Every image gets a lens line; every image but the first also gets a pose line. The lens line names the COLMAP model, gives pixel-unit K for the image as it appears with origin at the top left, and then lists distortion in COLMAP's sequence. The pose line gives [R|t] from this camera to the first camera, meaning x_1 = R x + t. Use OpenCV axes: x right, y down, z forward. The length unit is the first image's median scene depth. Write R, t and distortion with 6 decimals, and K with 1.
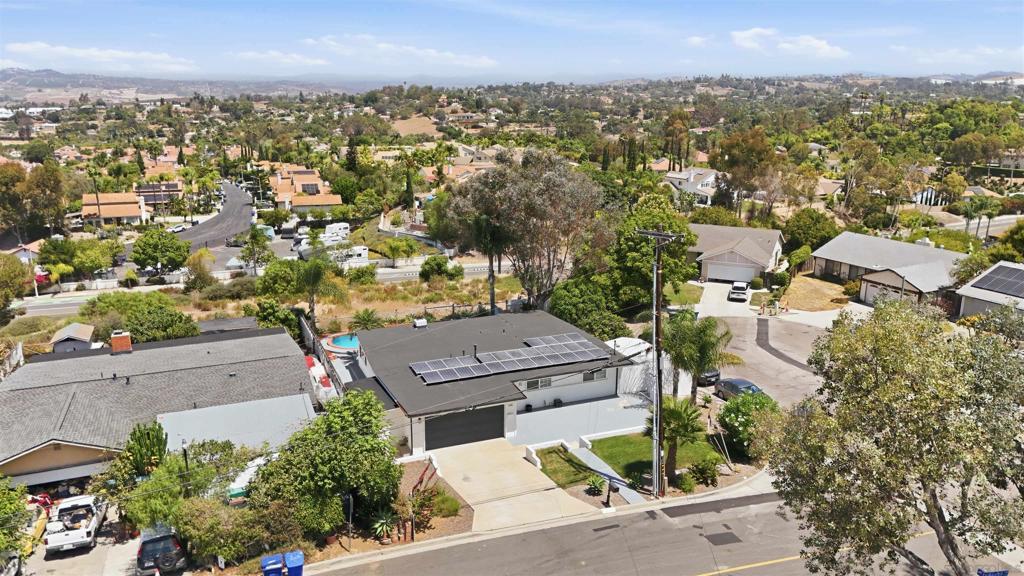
lens RADIAL K [[756.1, 0, 512.3], [0, 756.1, 293.6], [0, 0, 1]] dist [0.068911, -0.053401]
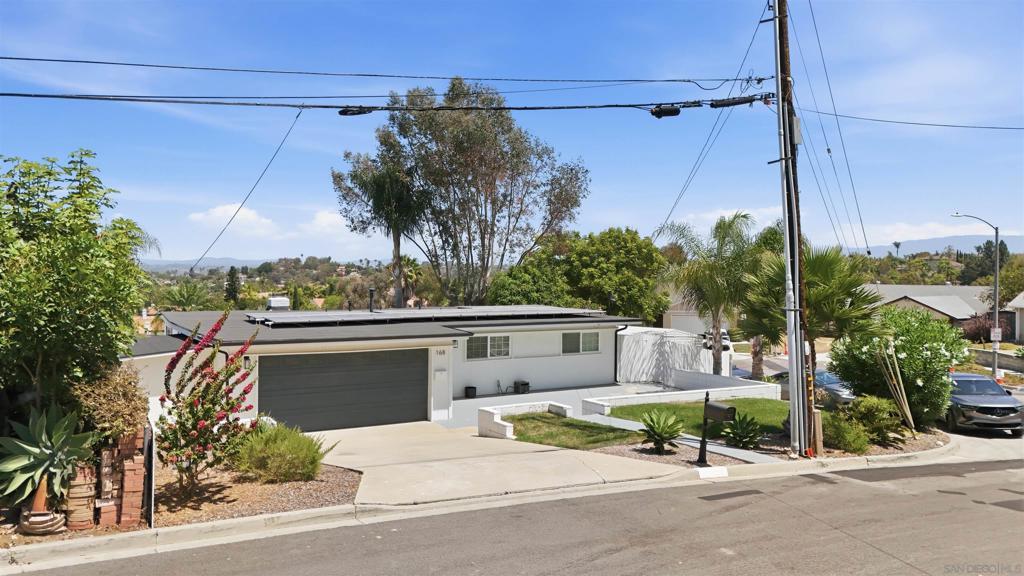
lens RADIAL K [[756.1, 0, 512.8], [0, 756.1, 291.1], [0, 0, 1]] dist [0.068911, -0.053401]
pose [[0.991136, -0.001003, 0.132846, -0.012196], [0.032652, 0.971137, -0.236278, 0.127487], [-0.128775, 0.238521, 0.962562, 0.275352]]
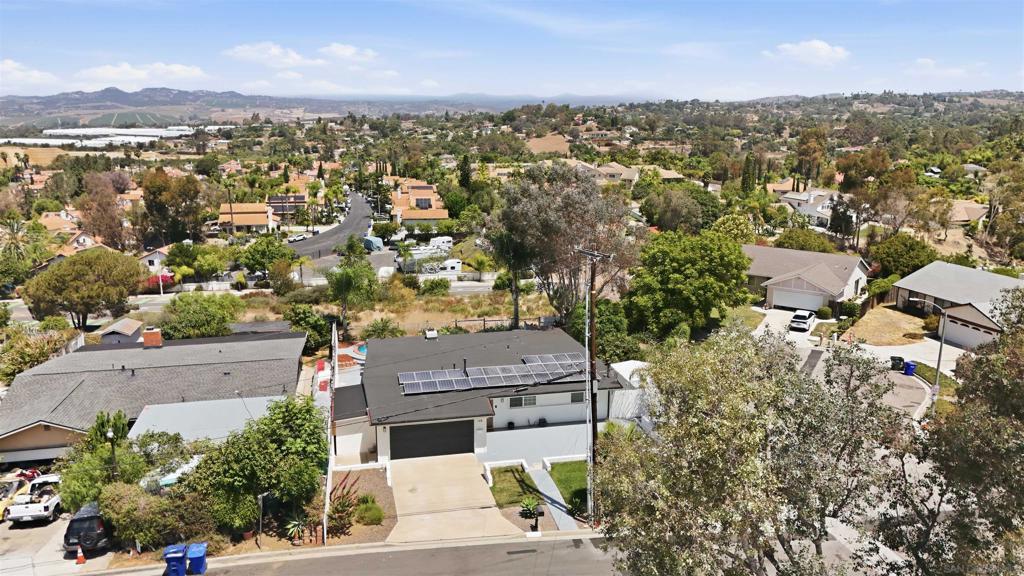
lens RADIAL K [[756.1, 0, 512.3], [0, 756.1, 293.8], [0, 0, 1]] dist [0.068911, -0.053401]
pose [[0.982952, 0.042841, -0.178801, 0.116984], [-0.046789, 0.998744, -0.017919, -0.001940], [0.177808, 0.025979, 0.983722, 0.012196]]
